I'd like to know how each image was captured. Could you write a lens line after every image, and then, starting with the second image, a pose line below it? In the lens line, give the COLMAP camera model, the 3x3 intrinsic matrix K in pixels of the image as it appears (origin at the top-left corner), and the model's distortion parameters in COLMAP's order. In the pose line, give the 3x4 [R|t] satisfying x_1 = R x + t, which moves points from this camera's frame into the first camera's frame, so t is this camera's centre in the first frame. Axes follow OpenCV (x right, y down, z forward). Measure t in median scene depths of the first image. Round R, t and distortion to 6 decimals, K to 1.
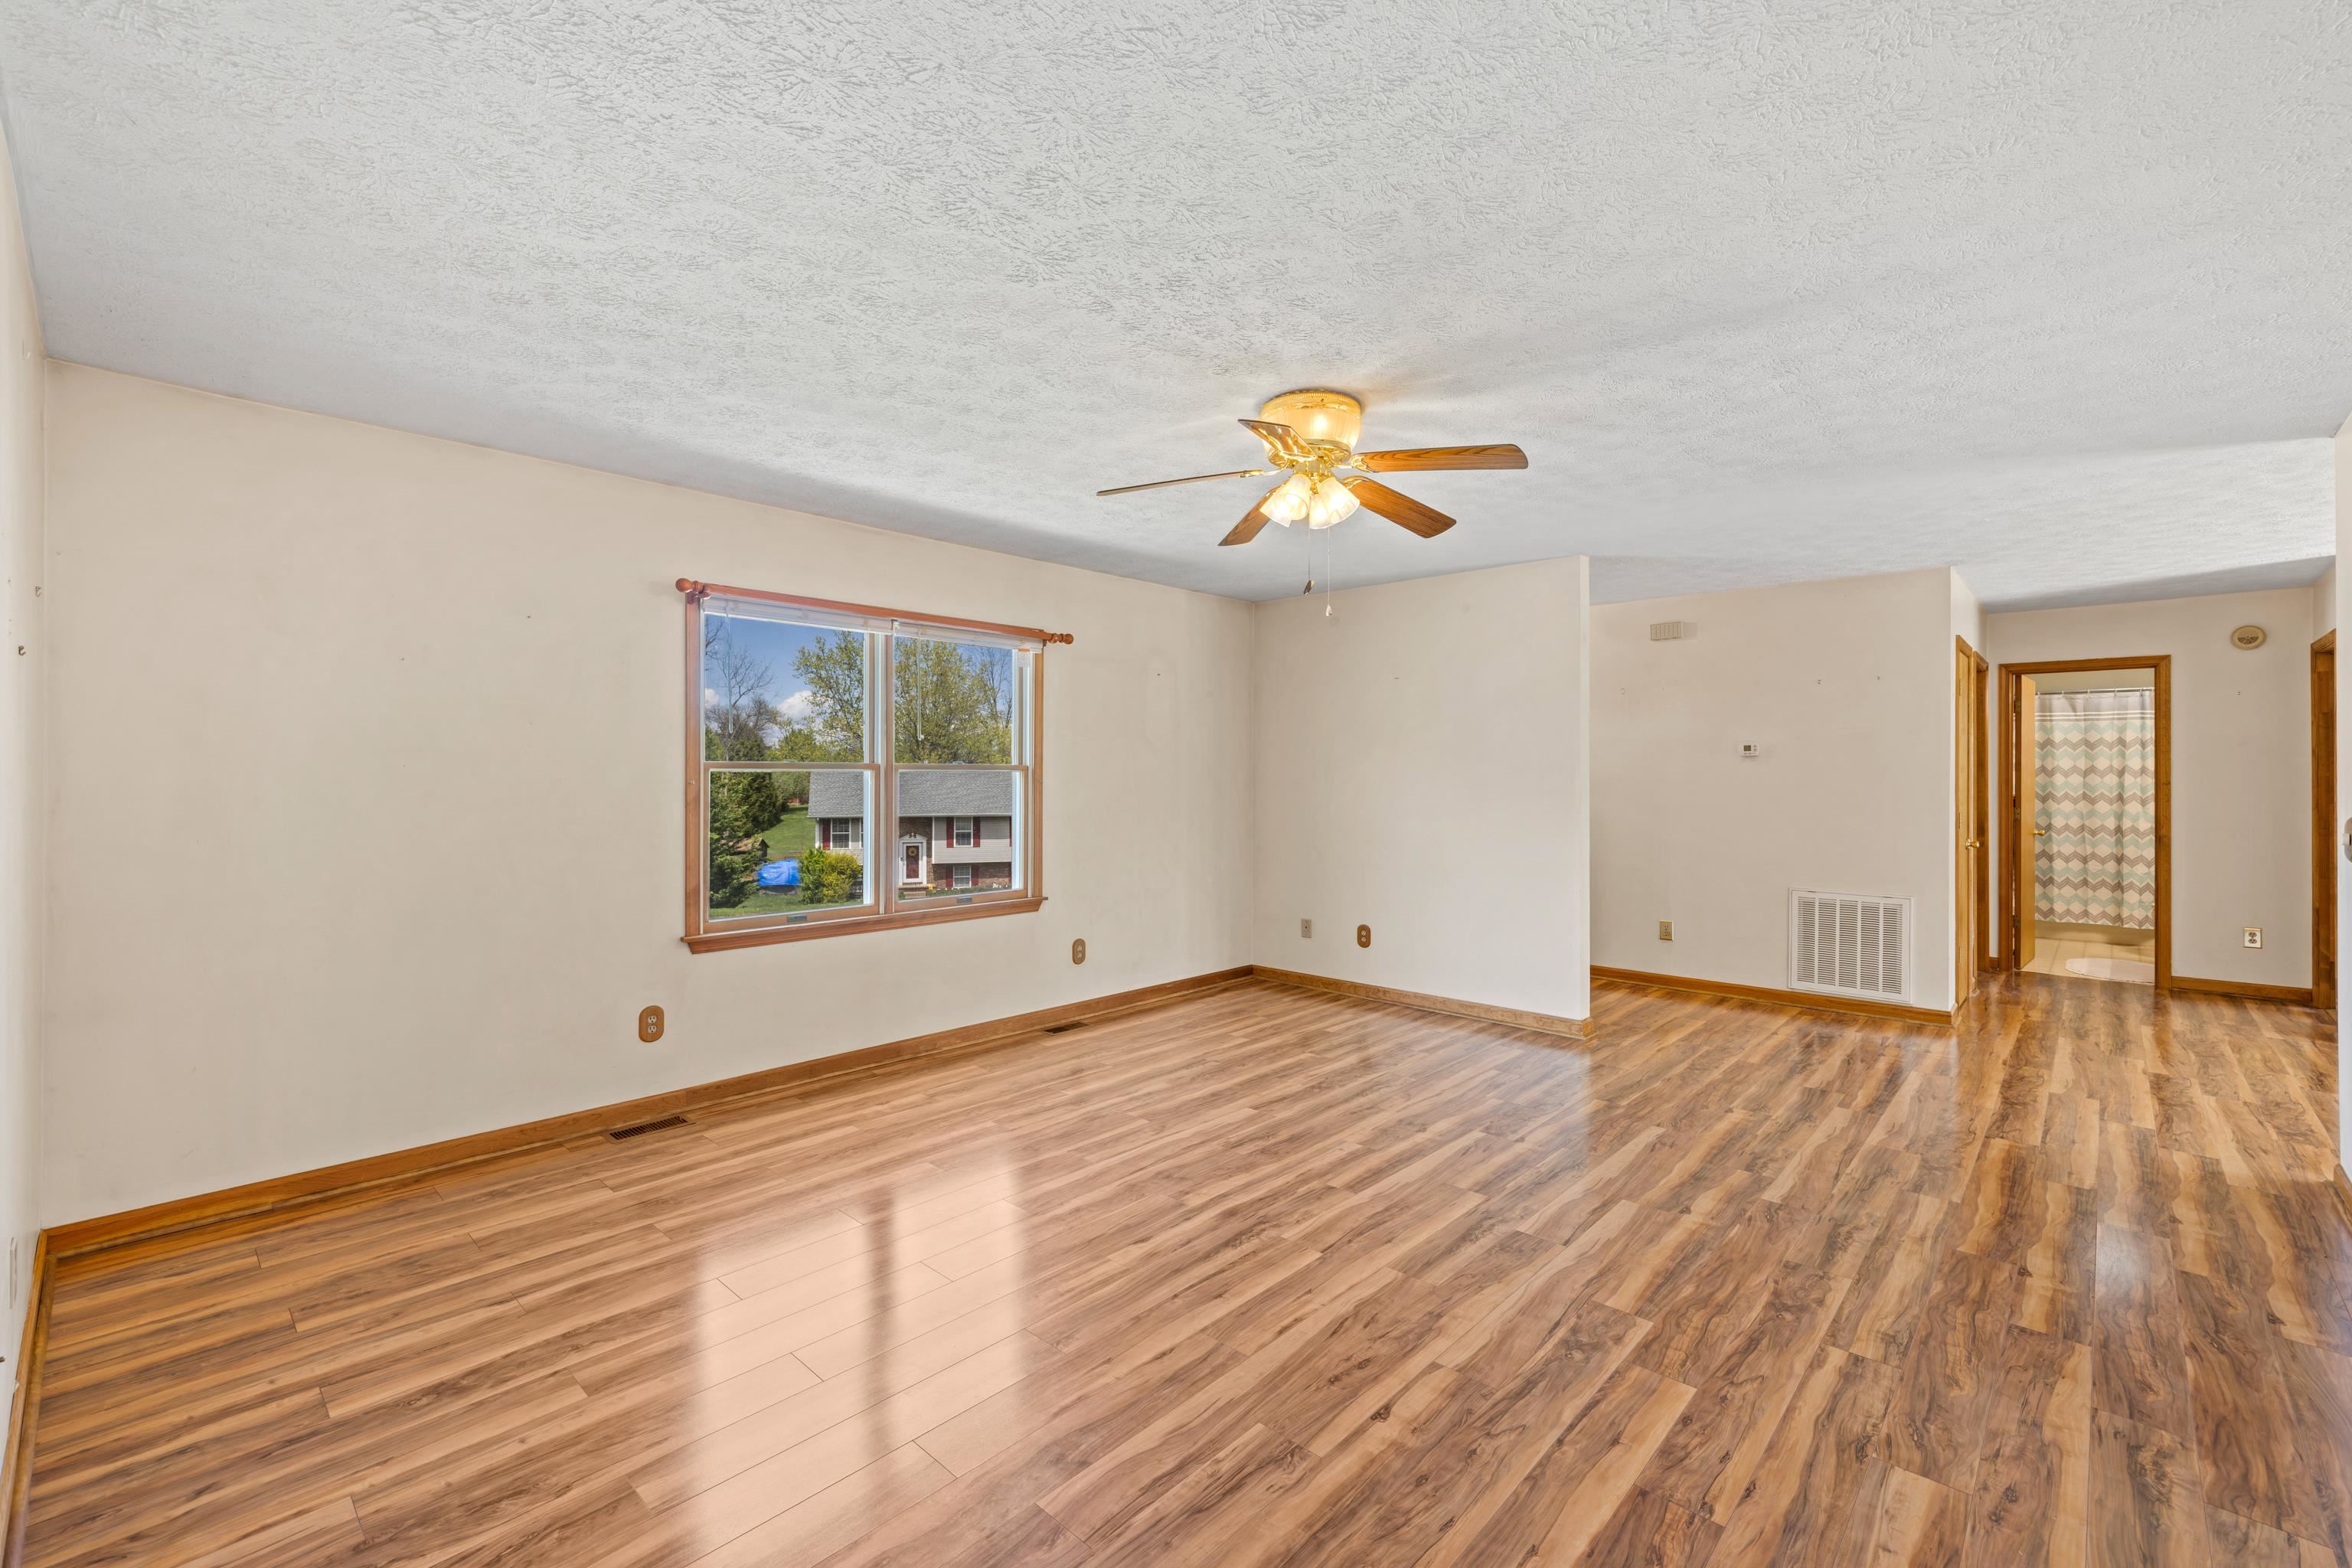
lens RADIAL K [[990.6, 0, 1179.8], [0, 990.6, 779.7], [0, 0, 1]] dist [0.002559, -0.000605]
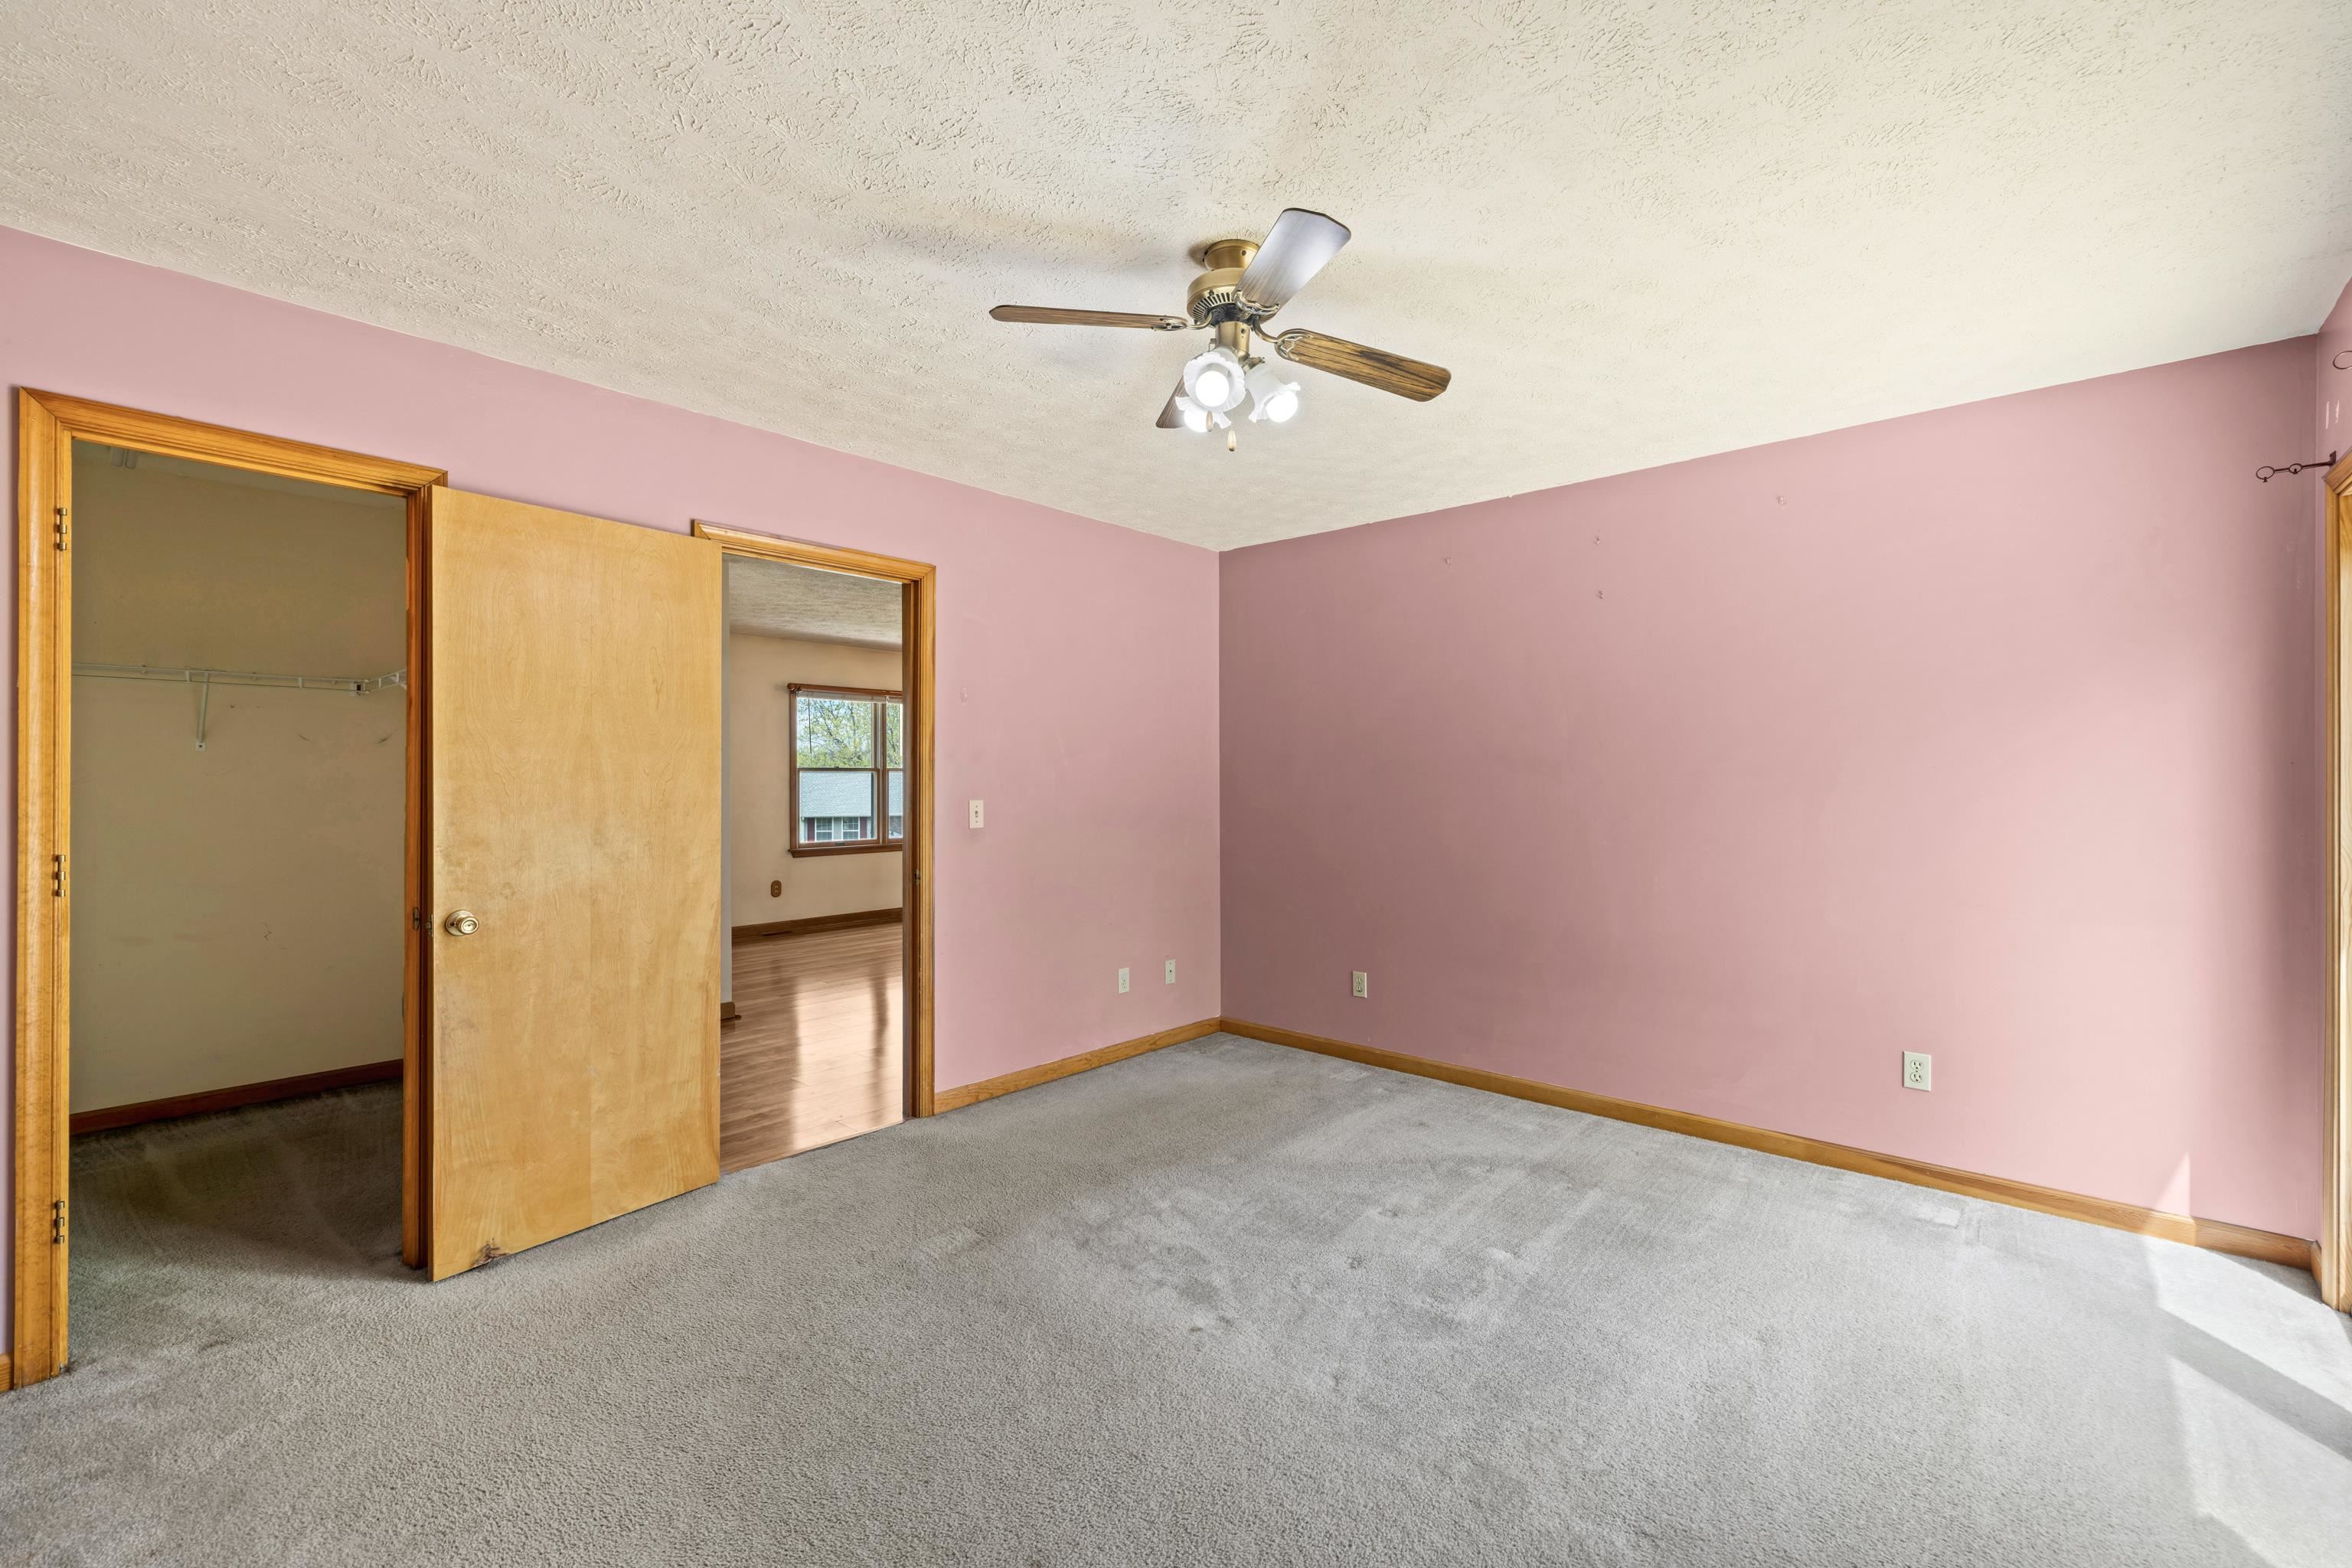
lens RADIAL K [[990.6, 0, 1179.8], [0, 990.6, 779.7], [0, 0, 1]] dist [0.002559, -0.000605]
pose [[0.999717, 0.000685, 0.023799, 0.392053], [-0.000624, 0.999996, -0.002577, 0.015374], [-0.023801, 0.002561, 0.999713, -1.559594]]
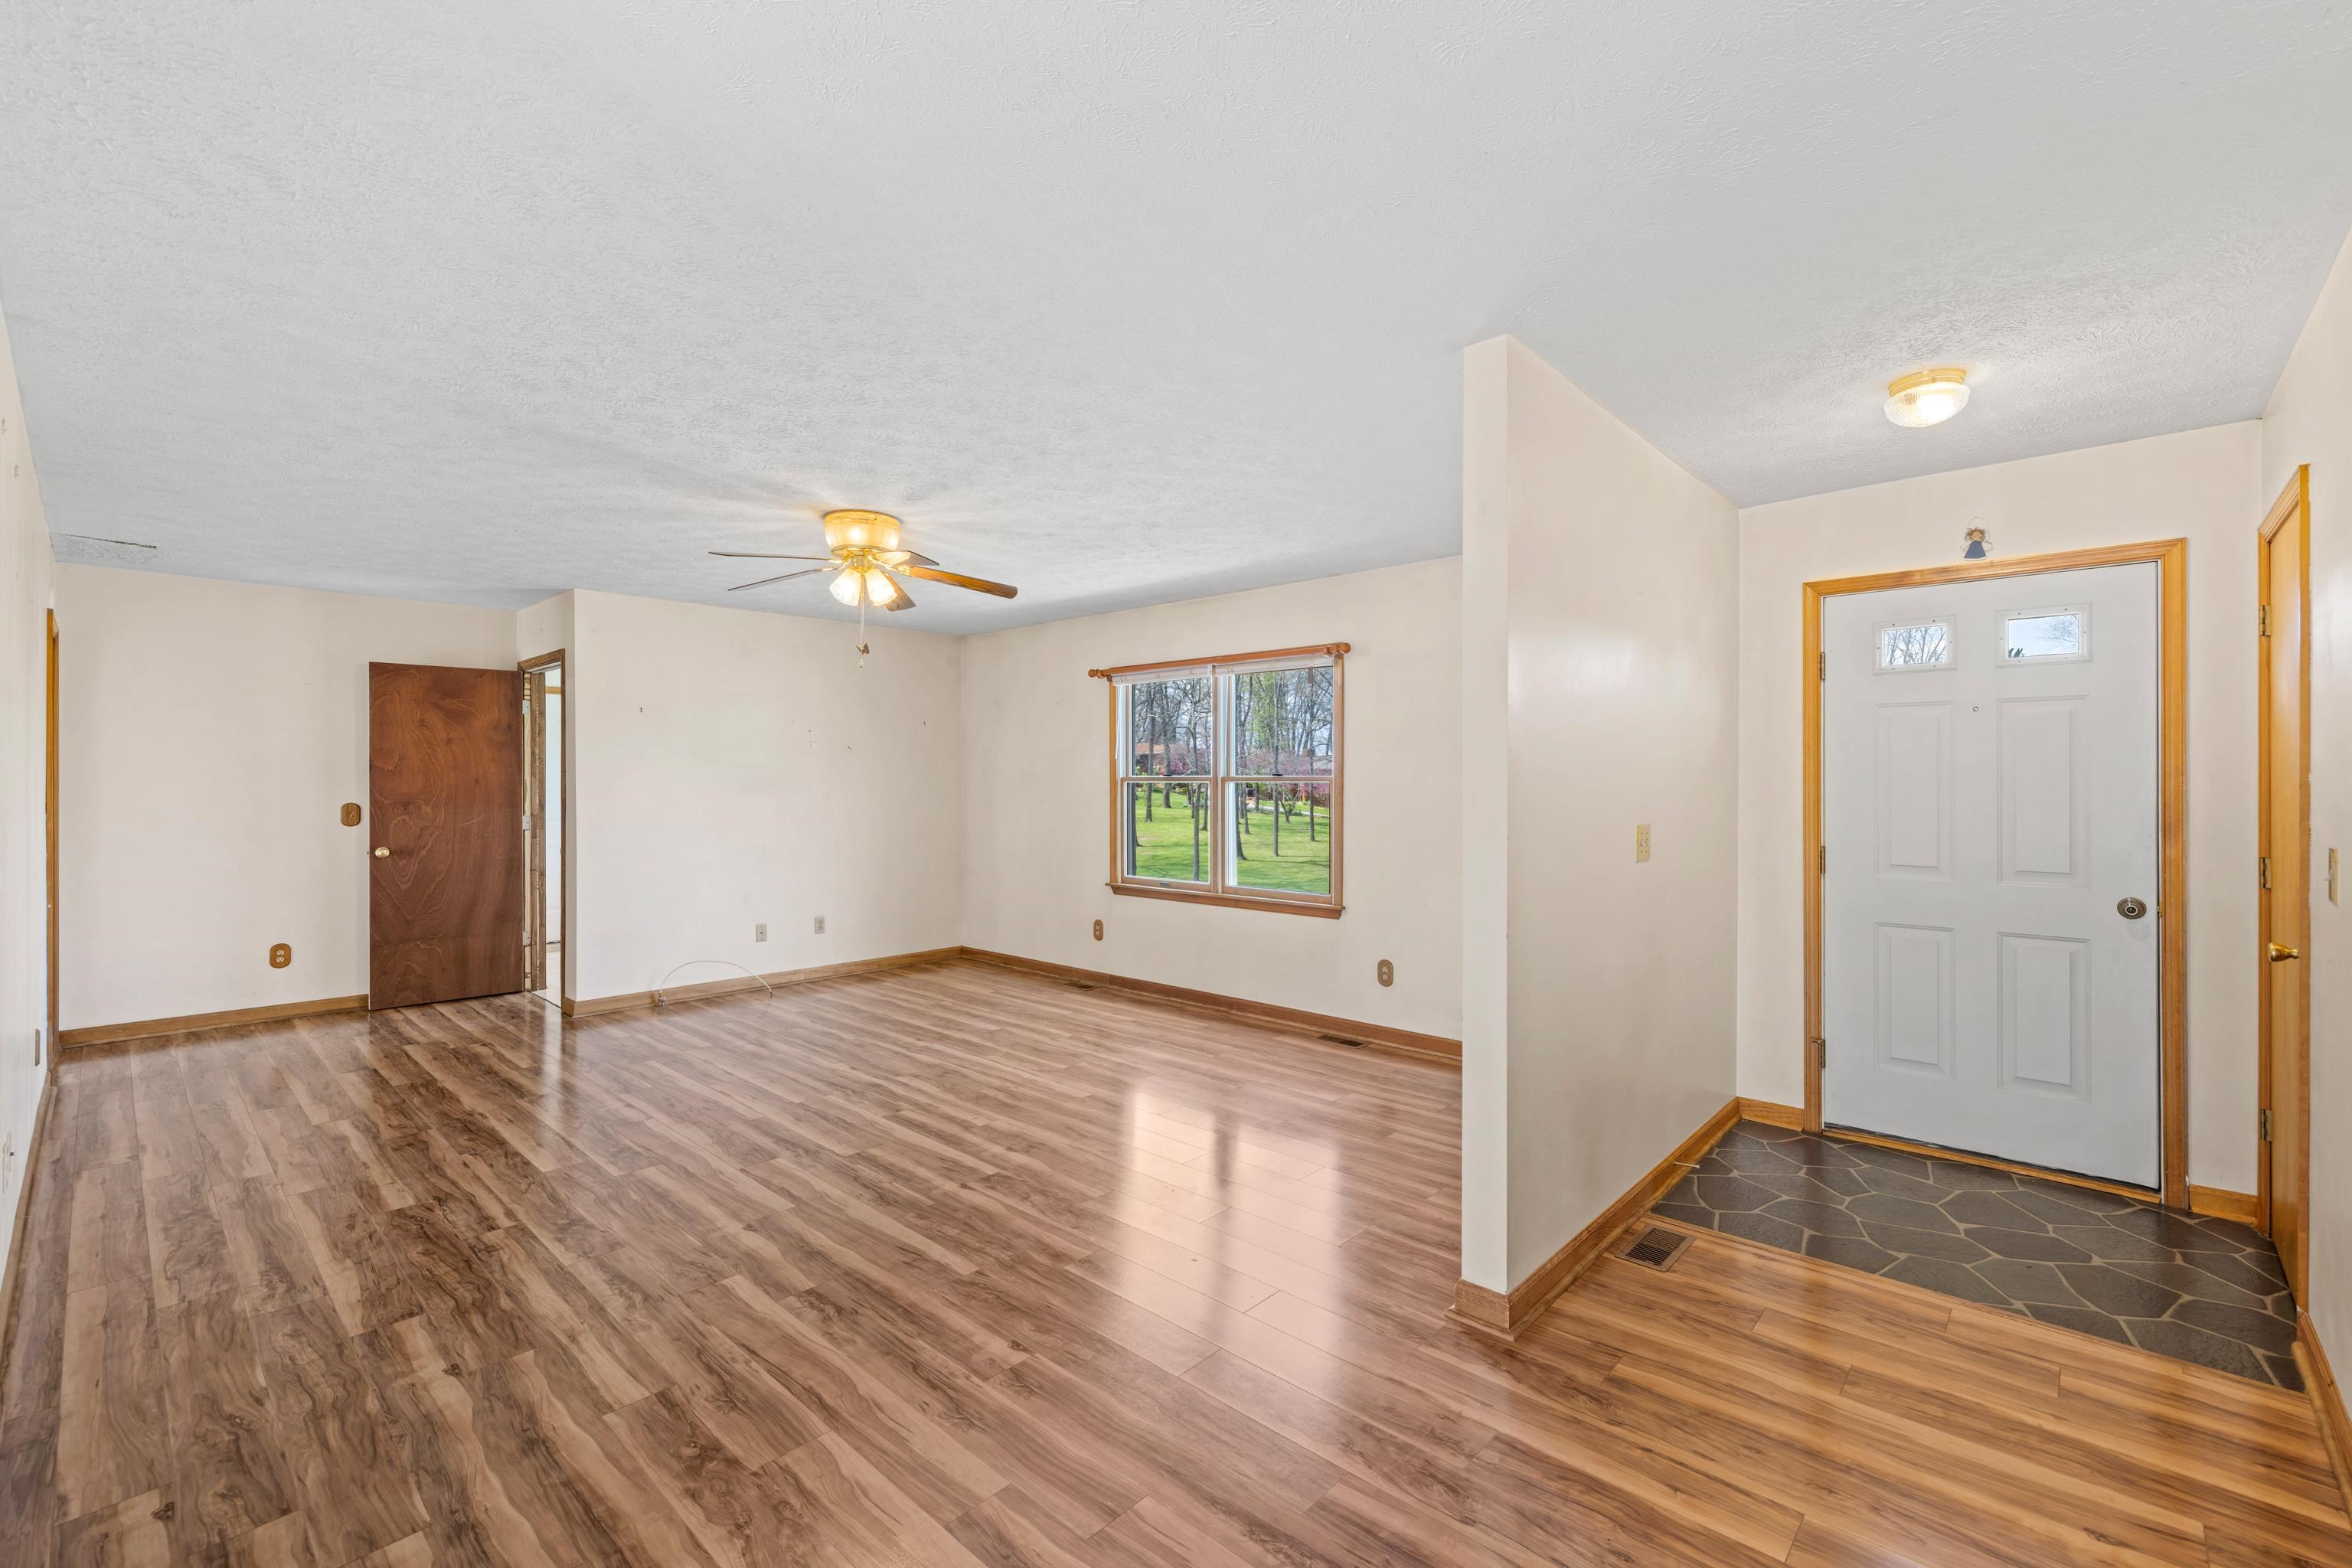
lens RADIAL K [[990.6, 0, 1179.8], [0, 990.6, 779.7], [0, 0, 1]] dist [0.002559, -0.000605]
pose [[0.010971, -0.005730, -0.999923, 1.551039], [-0.007653, 0.999954, -0.005814, -0.008243], [0.999911, 0.007716, 0.010927, 1.458956]]
